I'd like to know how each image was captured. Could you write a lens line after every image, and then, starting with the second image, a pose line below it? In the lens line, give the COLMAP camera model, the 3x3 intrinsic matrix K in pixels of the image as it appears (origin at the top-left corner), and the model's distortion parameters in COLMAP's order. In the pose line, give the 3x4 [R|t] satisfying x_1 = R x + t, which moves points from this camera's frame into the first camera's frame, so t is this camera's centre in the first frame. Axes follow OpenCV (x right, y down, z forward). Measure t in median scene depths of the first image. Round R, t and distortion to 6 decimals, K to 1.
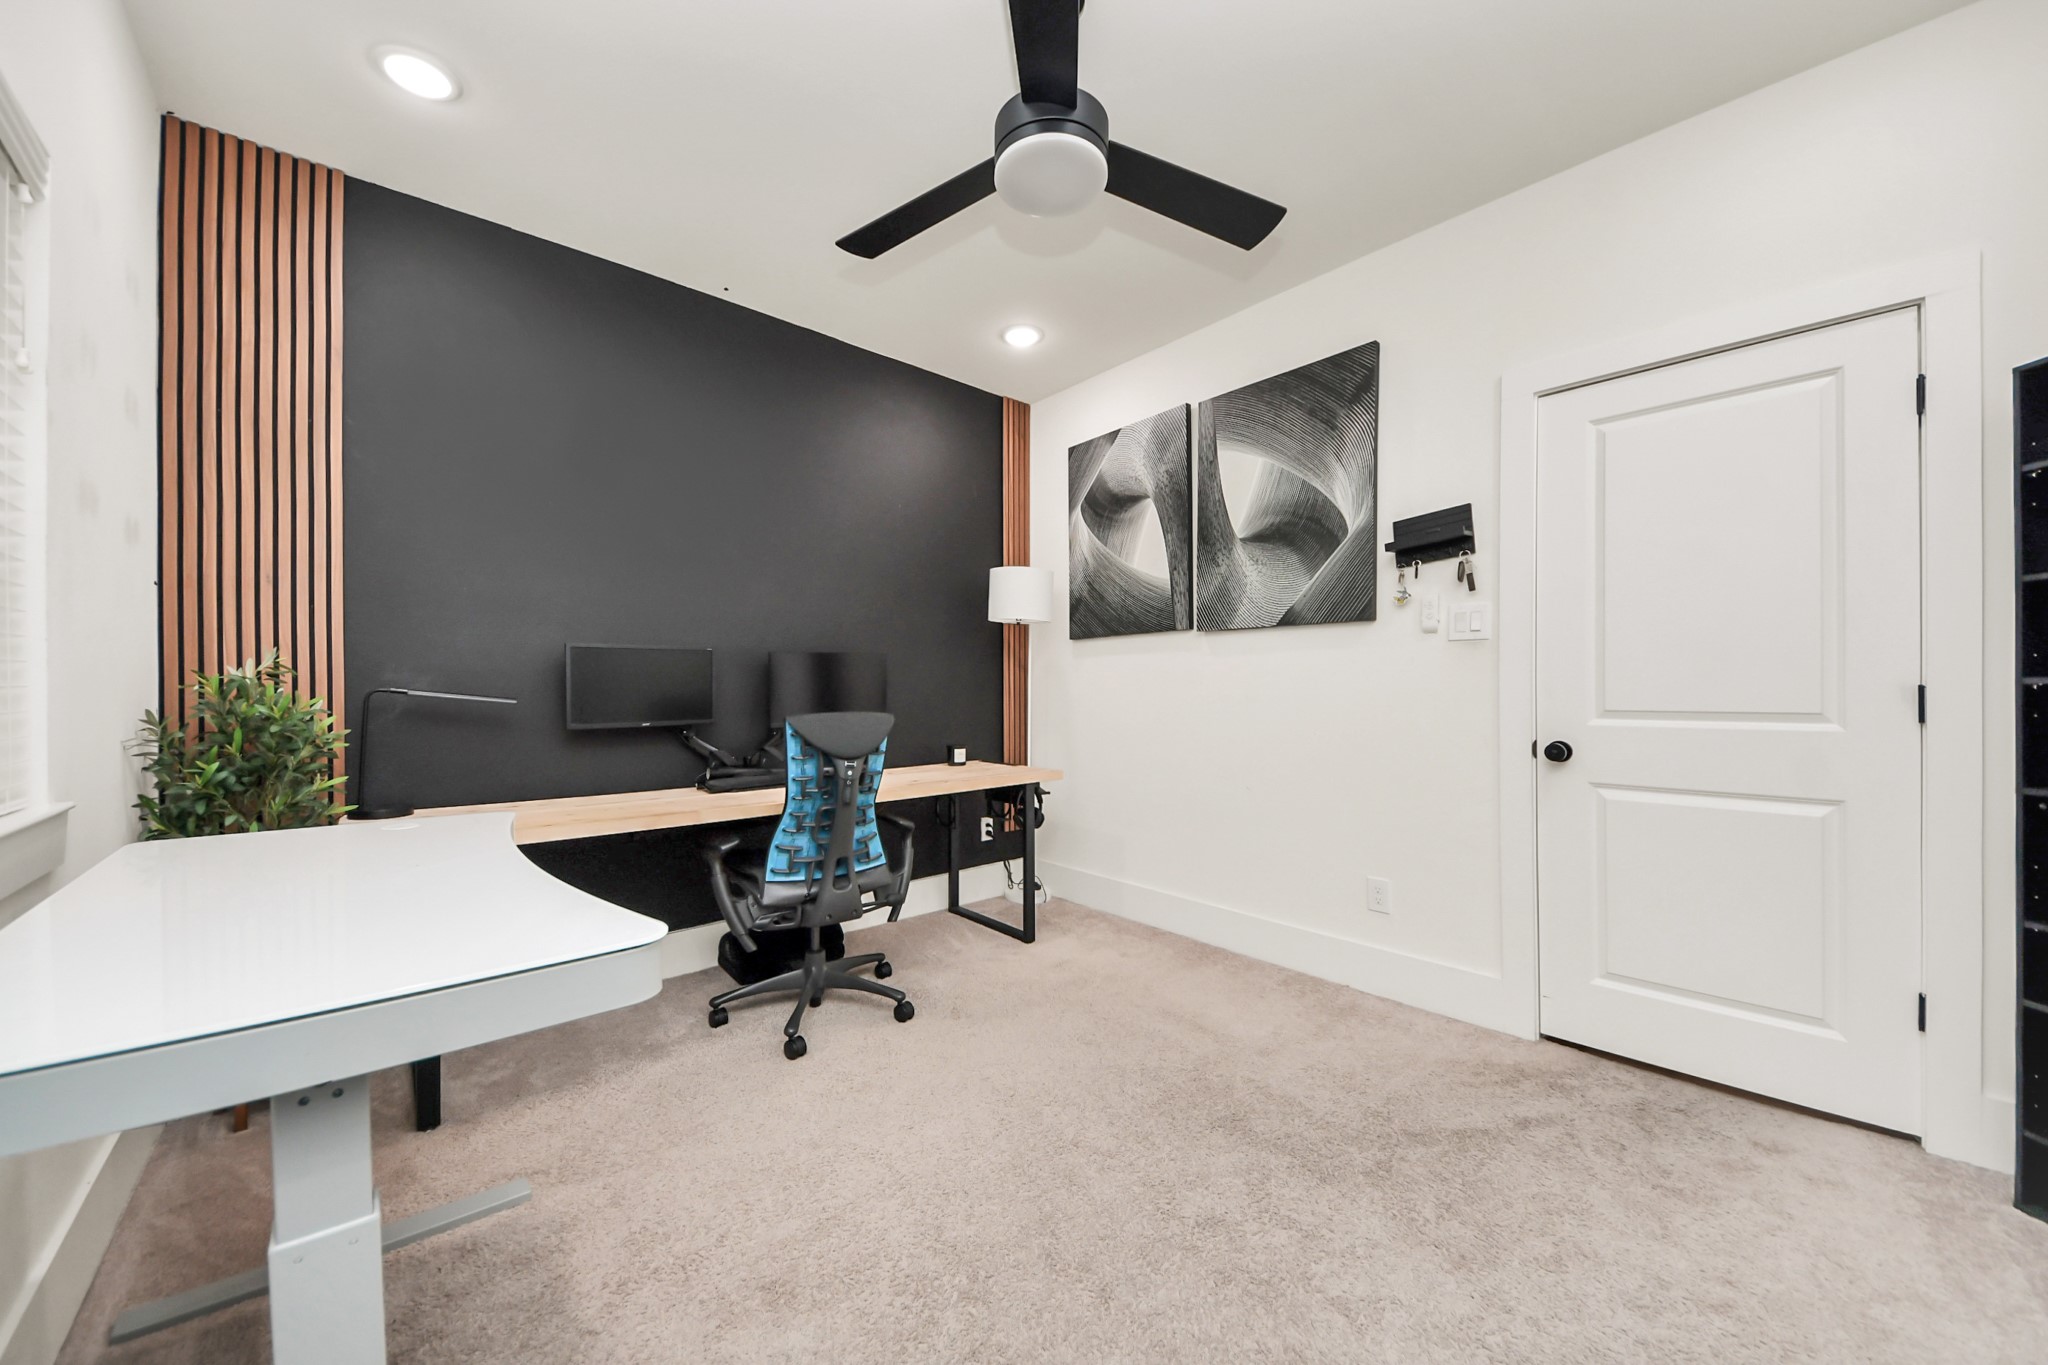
lens RADIAL K [[728.8, 0, 1006.0], [0, 728.8, 683.2], [0, 0, 1]] dist [-0.002413, -0.002808]
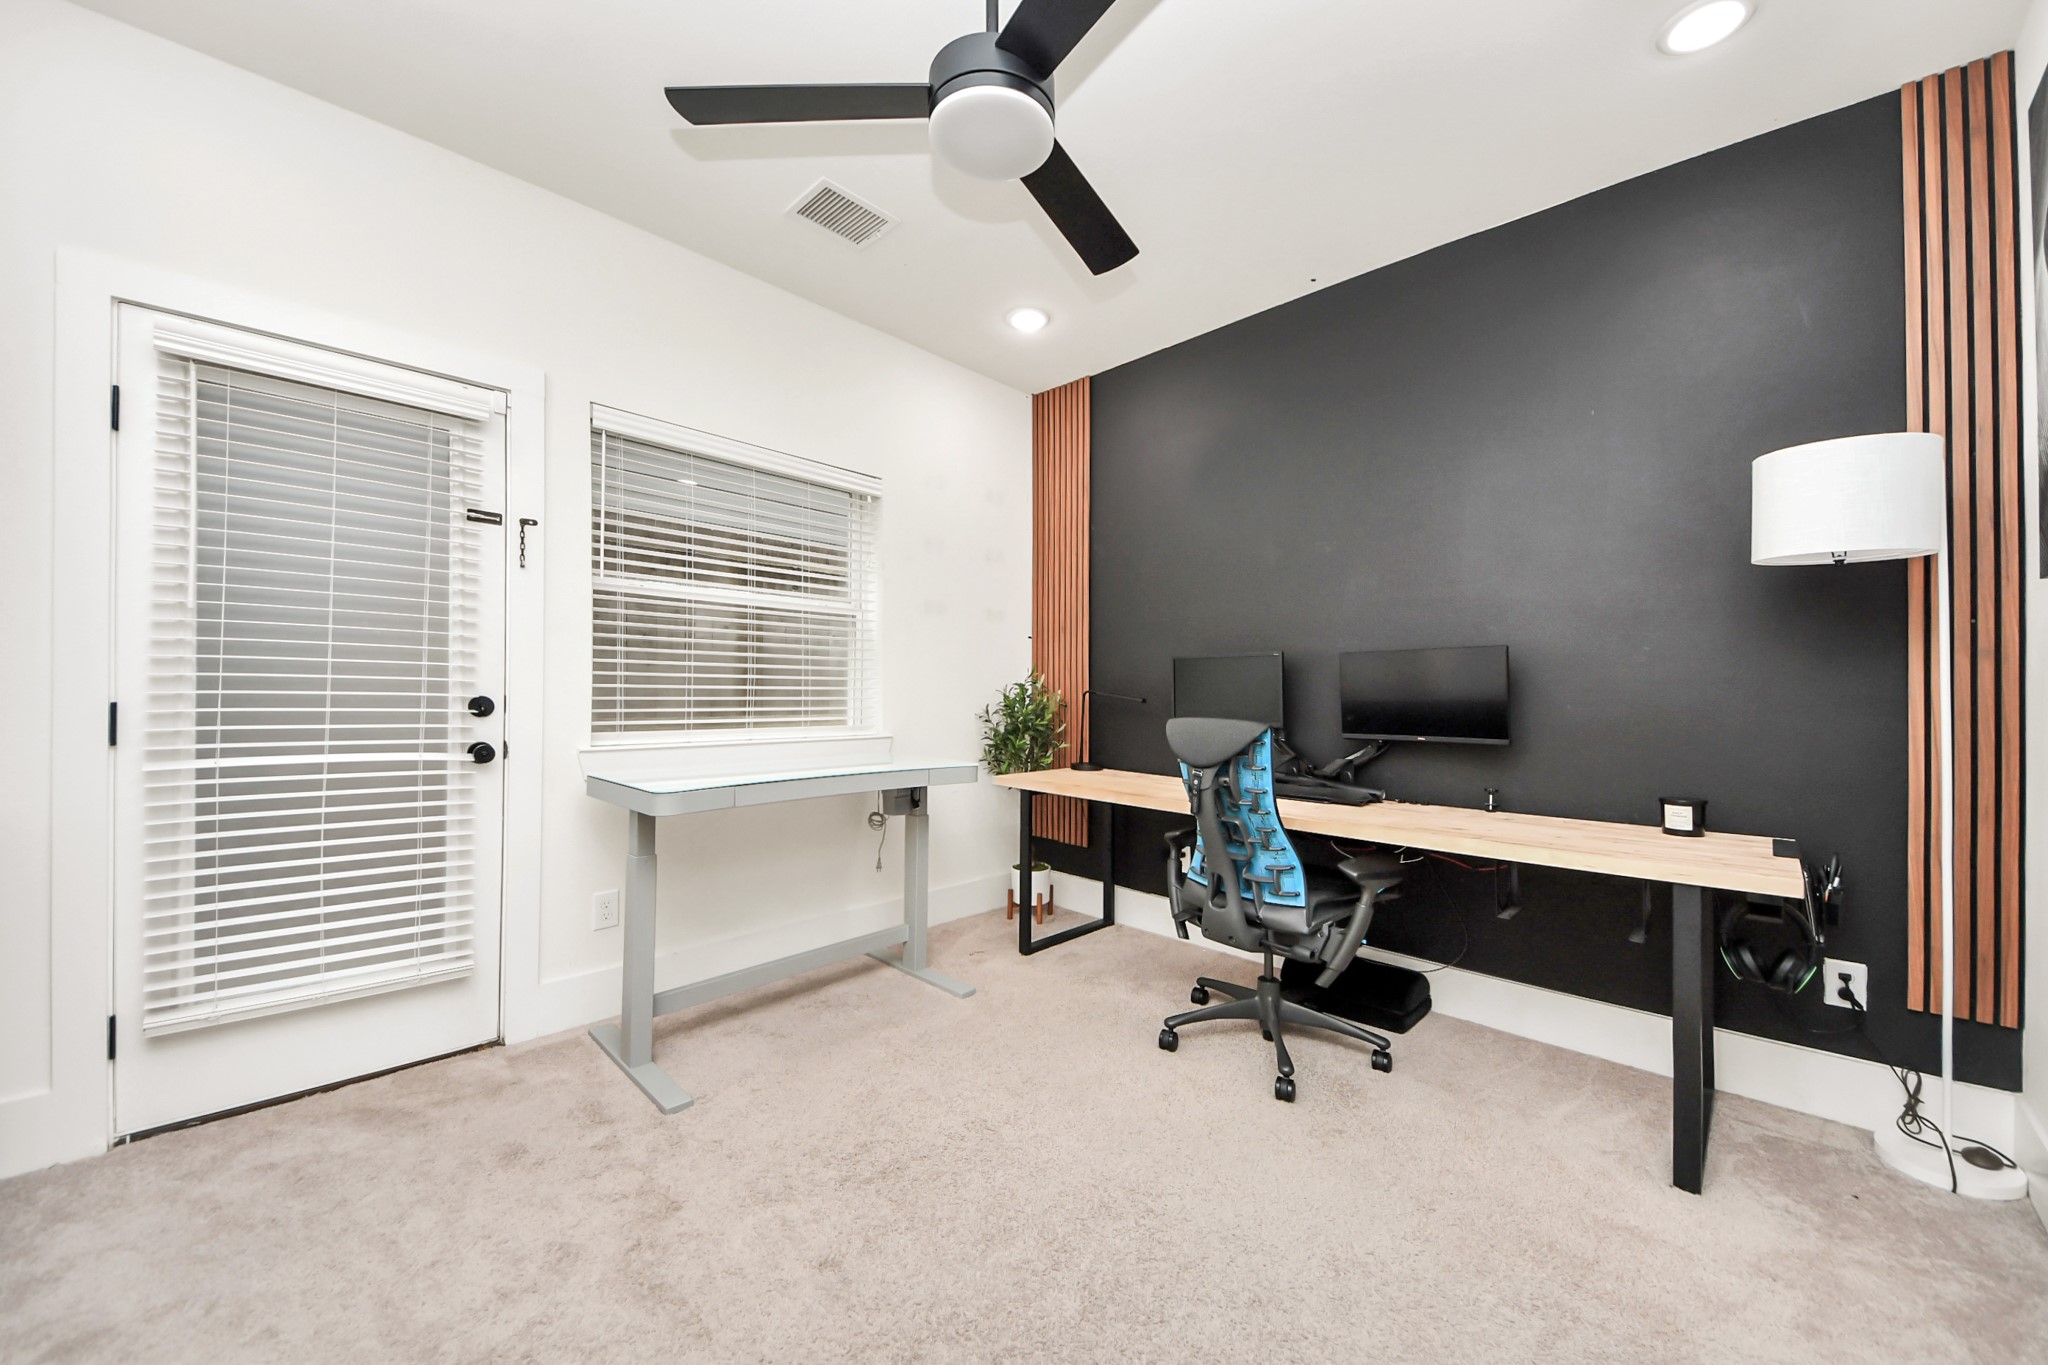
lens RADIAL K [[728.8, 0, 1030.6], [0, 728.8, 699.0], [0, 0, 1]] dist [-0.002413, -0.002808]
pose [[0.092371, -0.004043, -0.995716, 0.514108], [-0.006375, 0.999969, -0.004651, 0.013777], [0.995704, 0.006777, 0.092343, 0.497191]]
